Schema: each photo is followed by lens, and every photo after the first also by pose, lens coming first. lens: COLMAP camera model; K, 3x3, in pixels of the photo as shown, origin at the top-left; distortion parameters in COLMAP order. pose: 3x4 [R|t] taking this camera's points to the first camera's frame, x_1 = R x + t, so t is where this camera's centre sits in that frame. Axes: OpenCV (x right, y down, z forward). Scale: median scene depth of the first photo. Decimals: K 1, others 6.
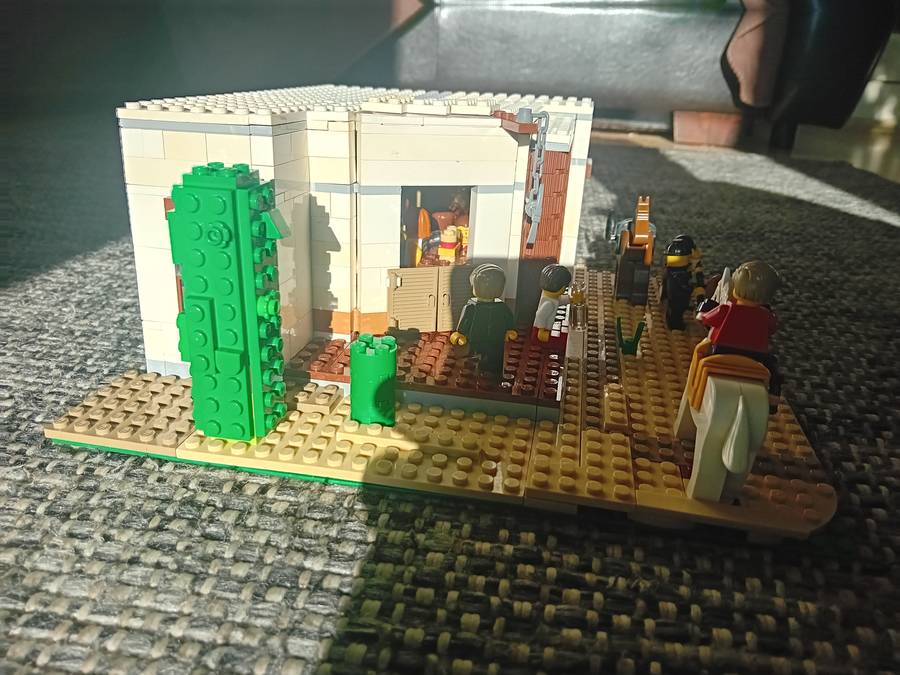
lens RADIAL K [[717.5, 0, 437.6], [0, 717.5, 336.7], [0, 0, 1]] dist [0.110582, -0.277847]
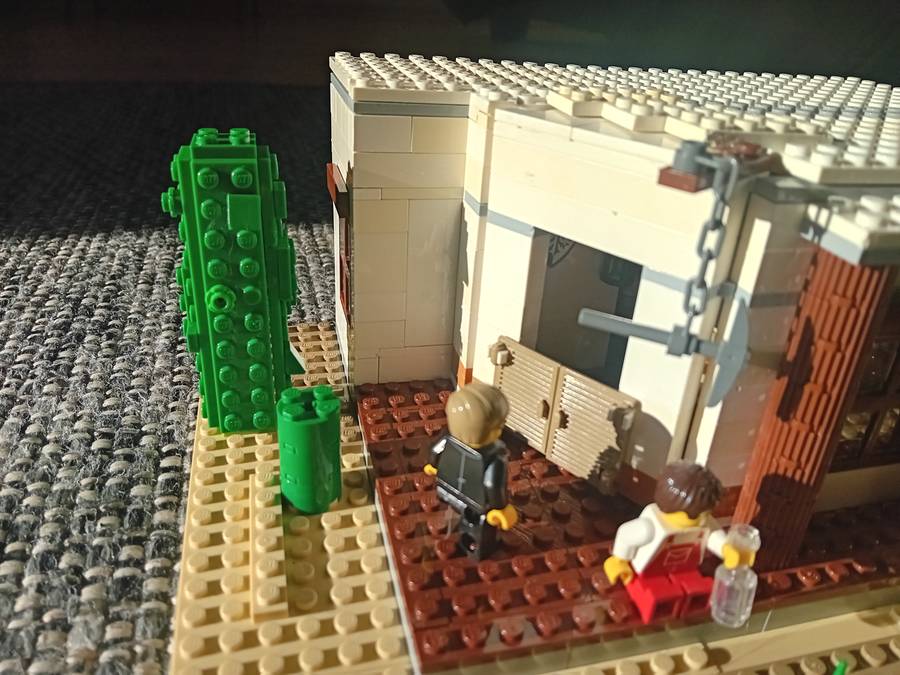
lens RADIAL K [[717.5, 0, 437.6], [0, 717.5, 336.7], [0, 0, 1]] dist [0.110582, -0.277847]
pose [[0.400354, 0.408194, -0.820424, 0.483313], [-0.377679, 0.889230, 0.258126, -0.254957], [0.834910, 0.206515, 0.510173, 0.623064]]
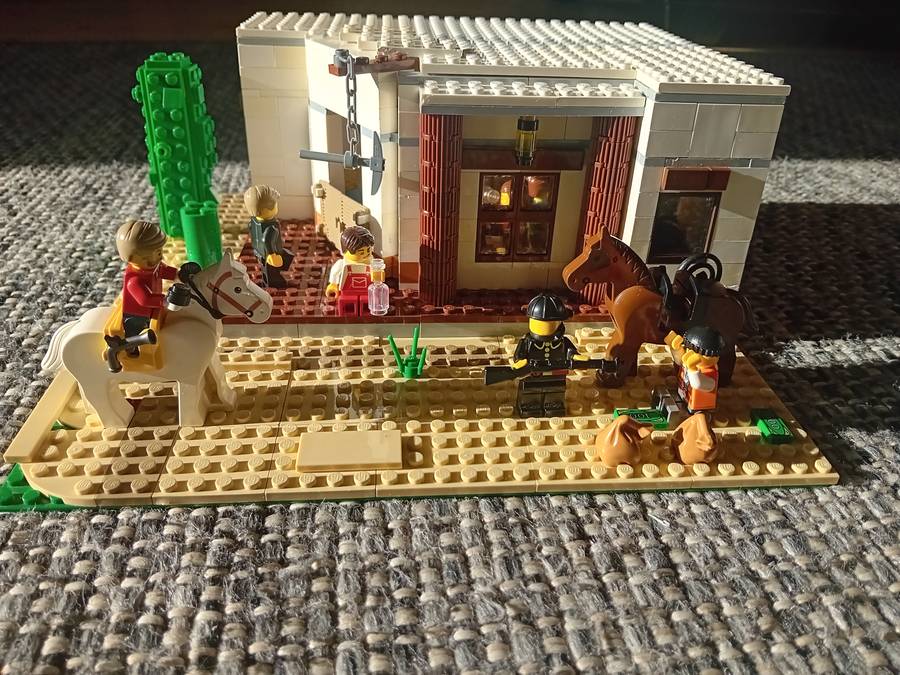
lens RADIAL K [[717.5, 0, 437.6], [0, 717.5, 336.7], [0, 0, 1]] dist [0.110582, -0.277847]
pose [[0.228871, 0.466983, -0.854134, 1.092180], [-0.378600, 0.851045, 0.363846, -0.377816], [0.896817, 0.240101, 0.371579, 0.827875]]
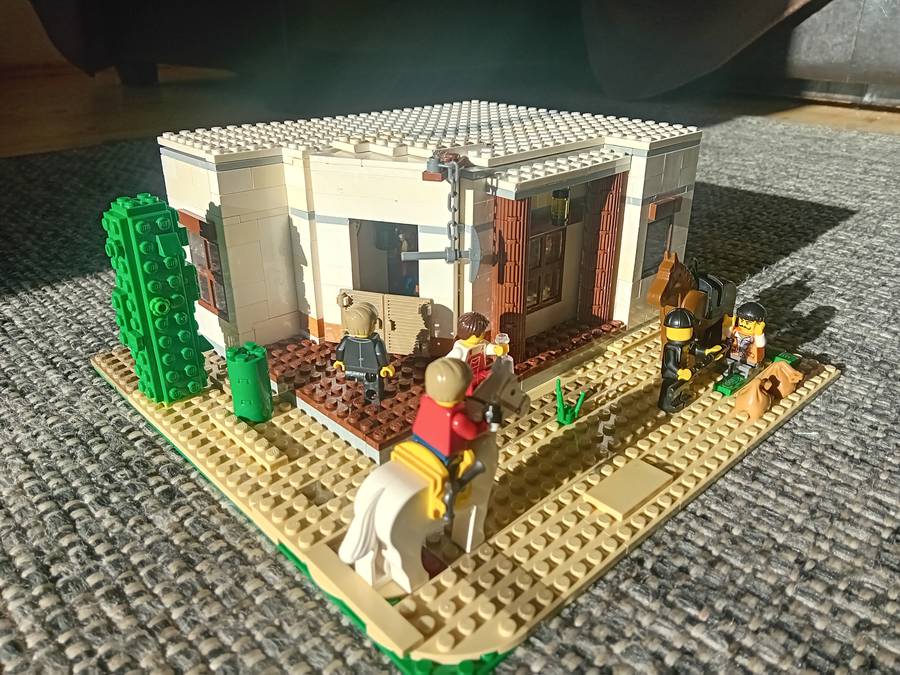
lens RADIAL K [[717.5, 0, 437.6], [0, 717.5, 336.7], [0, 0, 1]] dist [0.110582, -0.277847]
pose [[0.790313, 0.219389, -0.572079, 0.732550], [-0.196306, 0.975142, 0.102769, -0.172347], [0.580405, 0.031083, 0.813735, 0.185840]]
